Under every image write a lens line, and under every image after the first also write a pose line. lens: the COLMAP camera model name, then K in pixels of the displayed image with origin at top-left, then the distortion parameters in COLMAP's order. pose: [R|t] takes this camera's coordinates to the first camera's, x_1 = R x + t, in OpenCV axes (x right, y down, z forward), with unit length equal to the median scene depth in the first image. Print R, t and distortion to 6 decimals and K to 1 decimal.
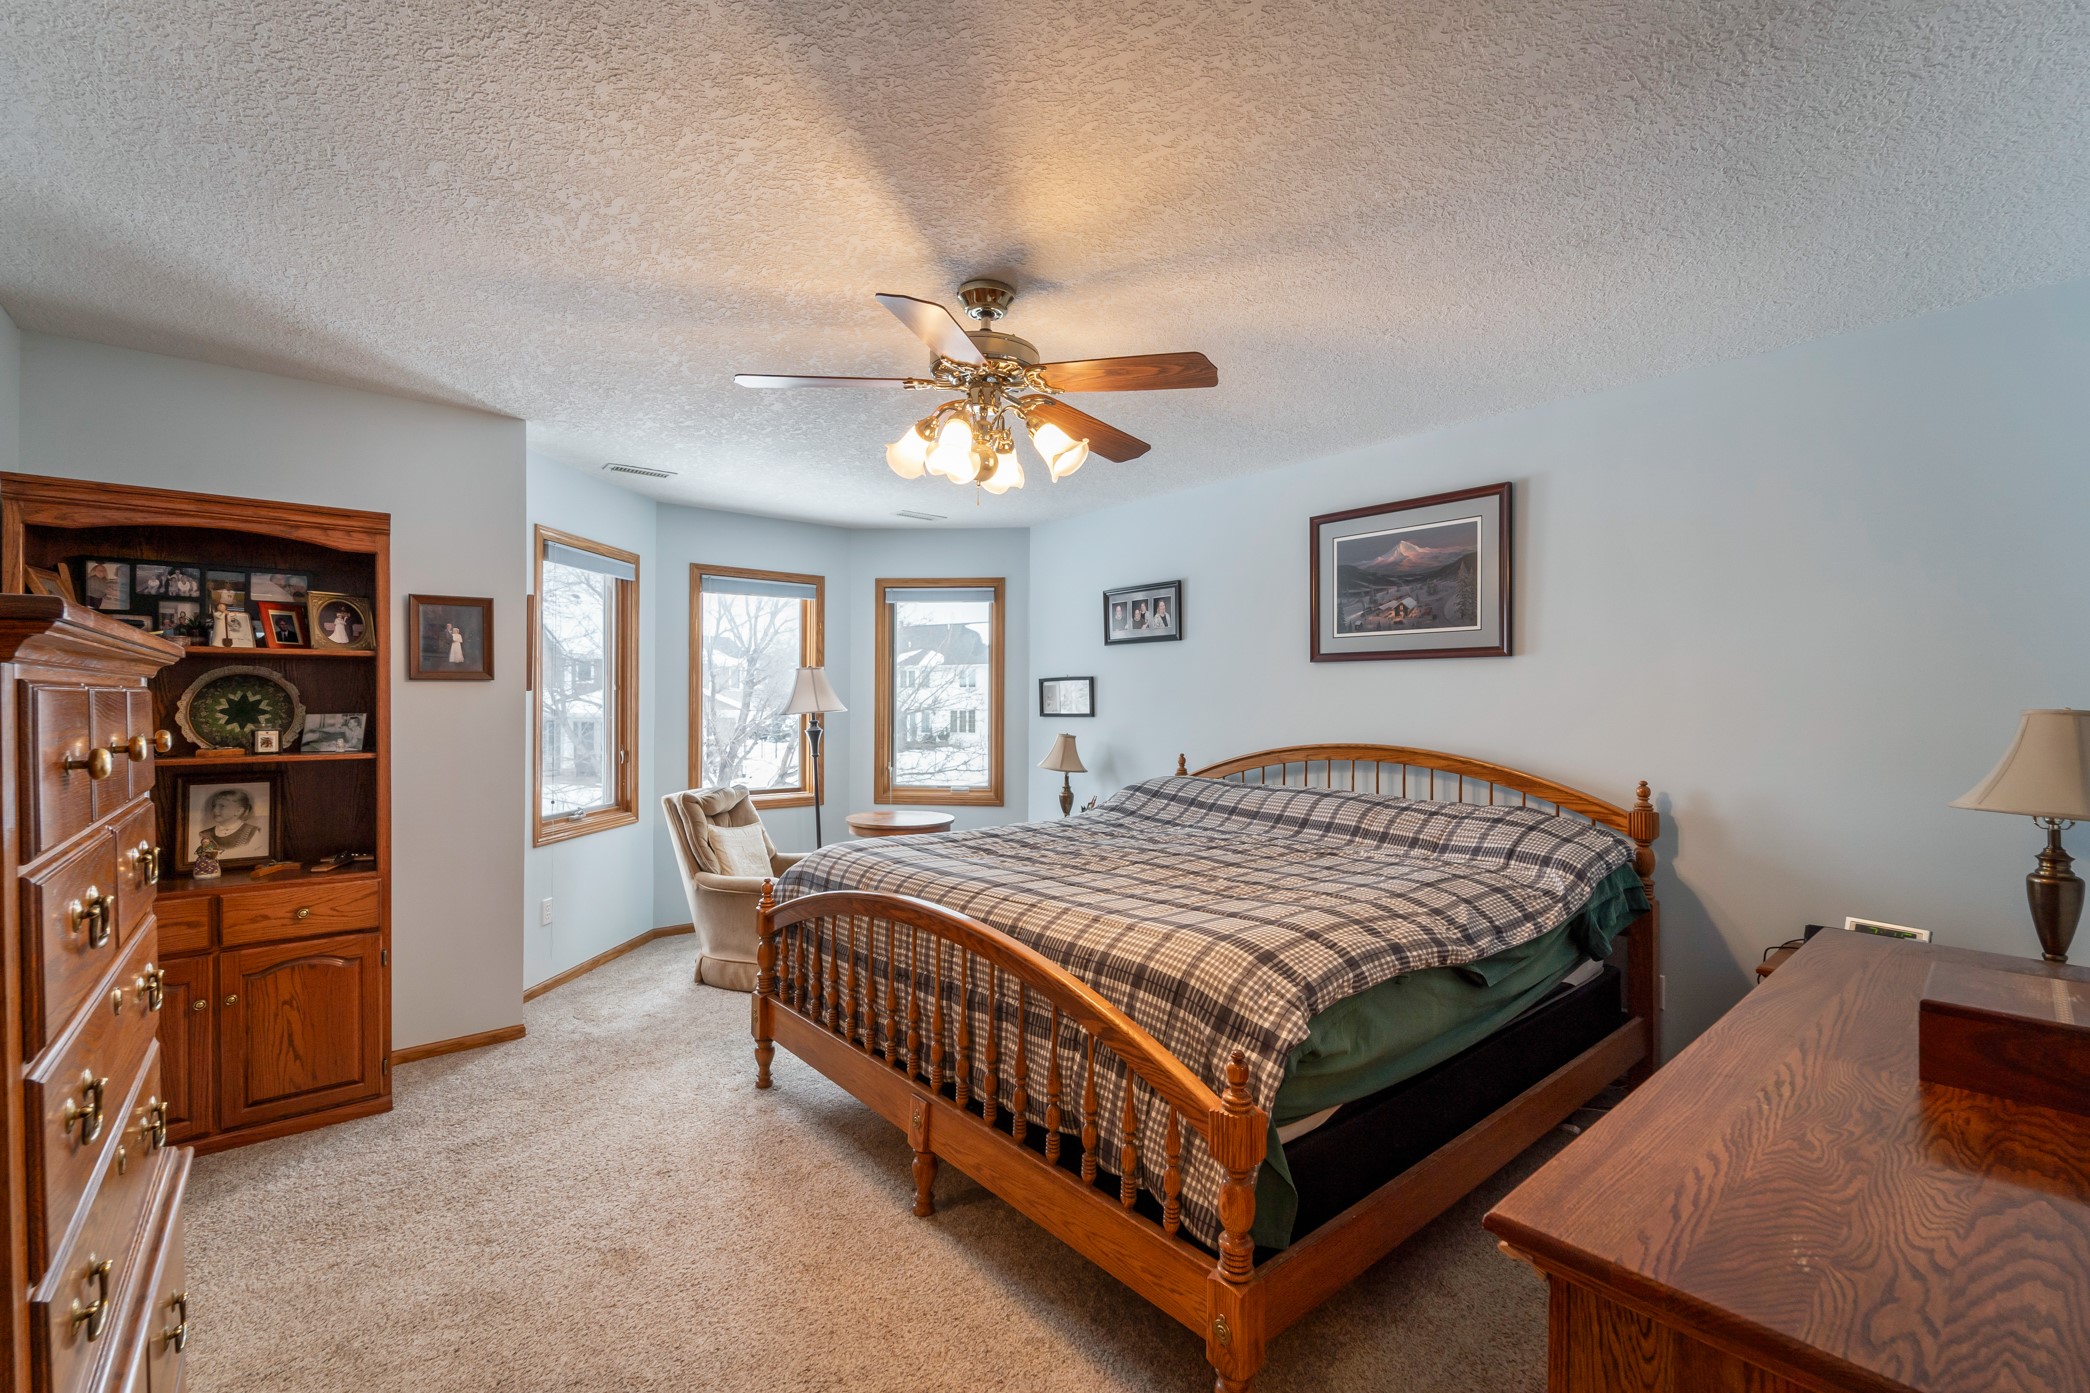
lens RADIAL K [[880.1, 0, 1053.8], [0, 880.1, 704.9], [0, 0, 1]] dist [0.001208, 0.000145]
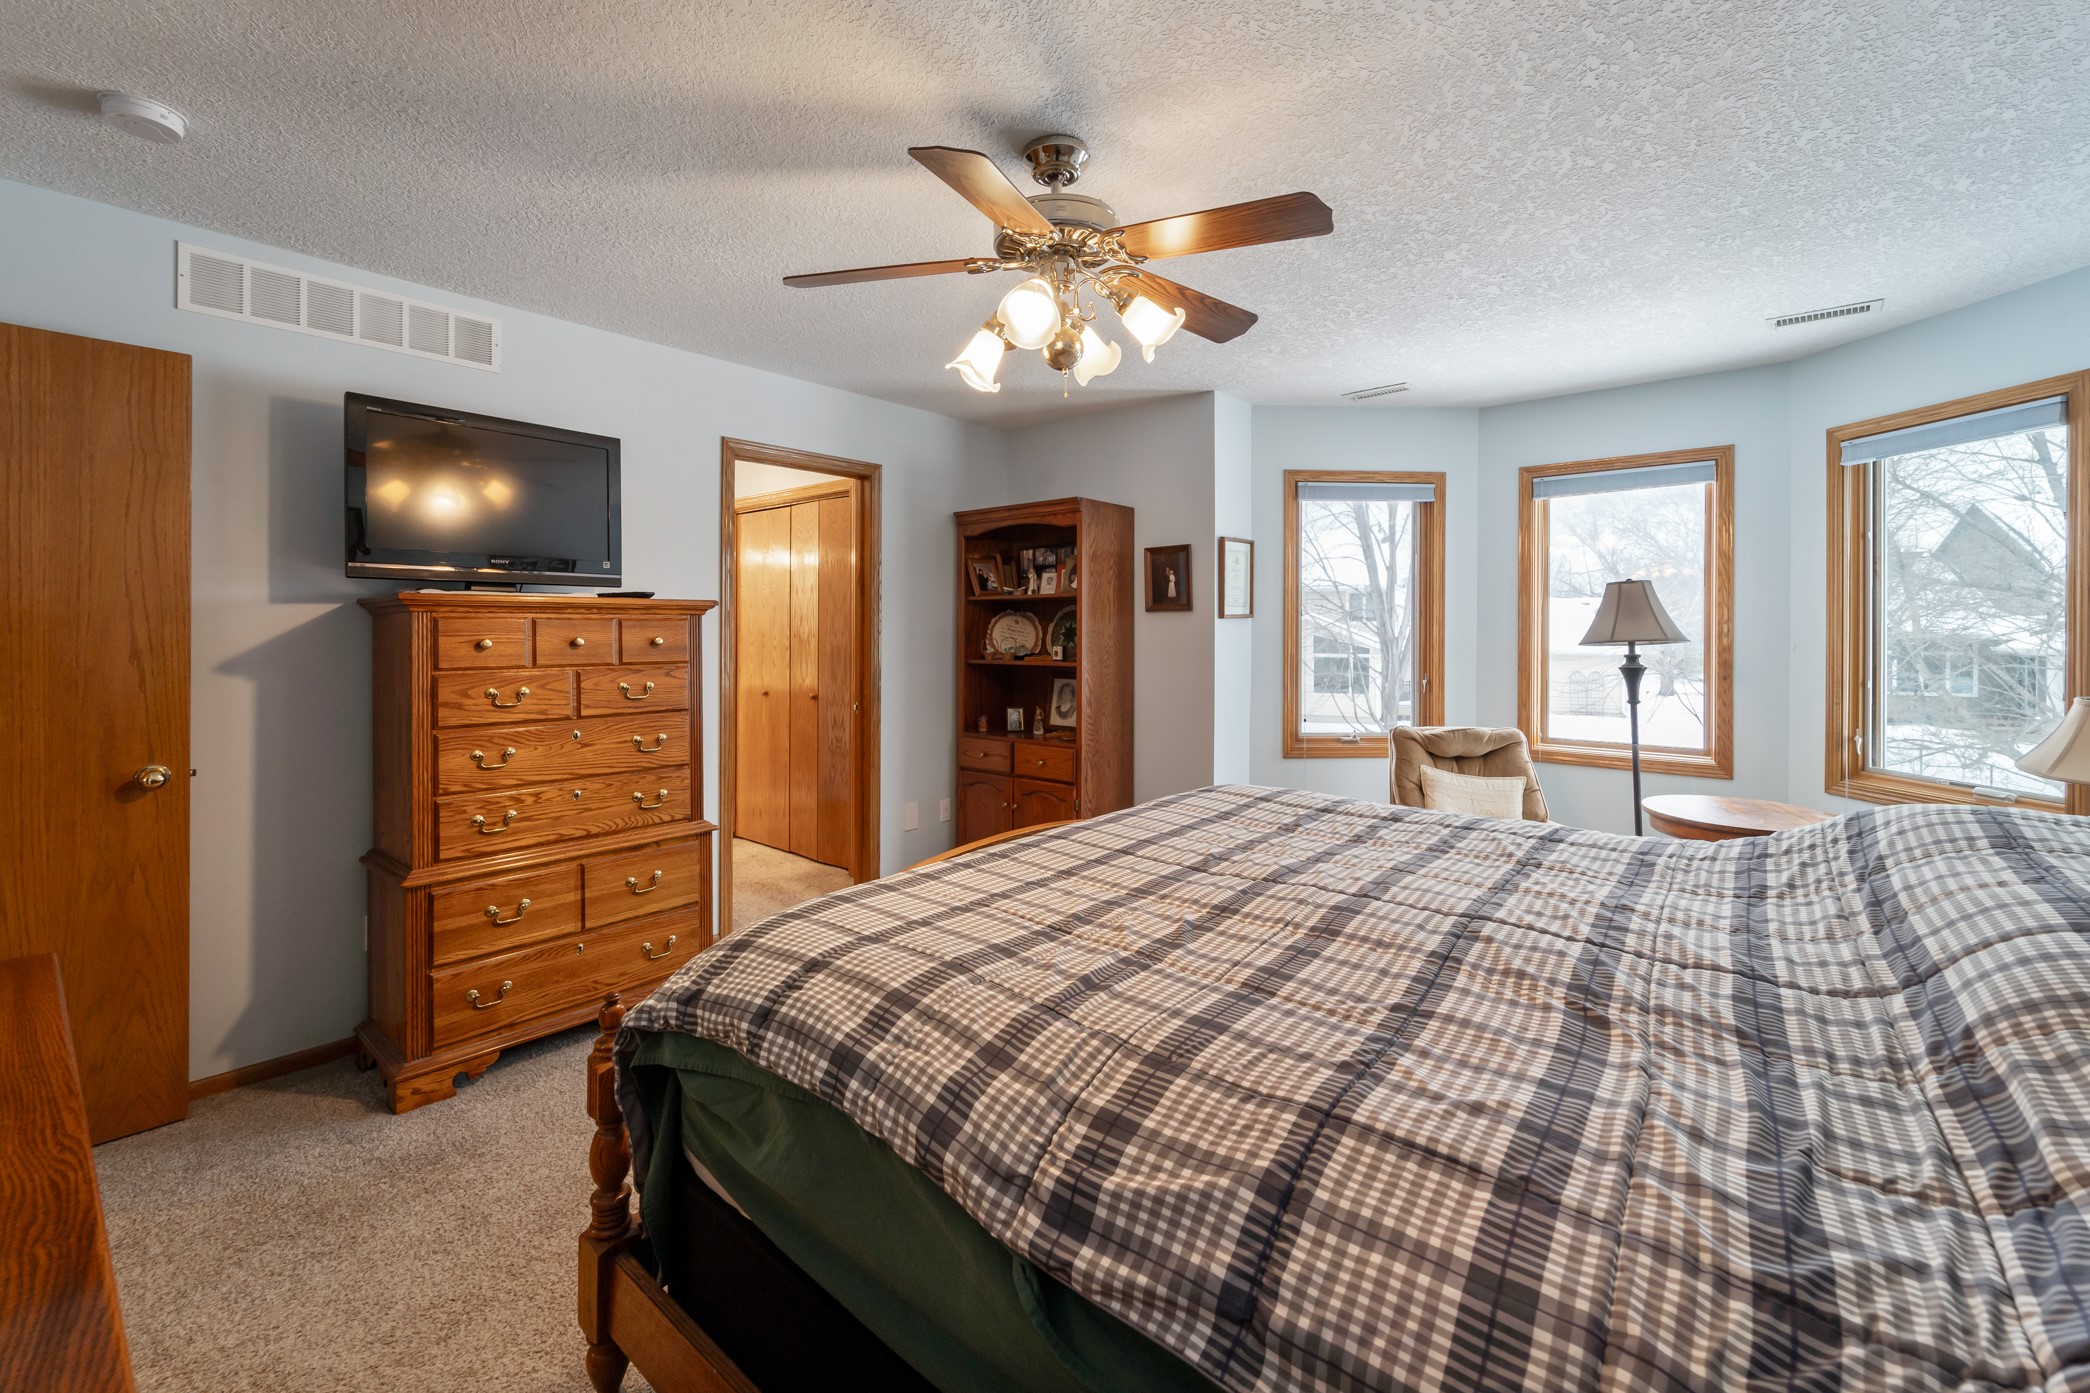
lens RADIAL K [[884.2, 0, 1045.5], [0, 884.2, 634.6], [0, 0, 1]] dist [-0.001037, -0.000119]
pose [[0.162452, 0.002264, -0.986714, 0.341665], [-0.004132, 0.999990, 0.001614, 0.003133], [0.986708, 0.003815, 0.162460, 0.369121]]
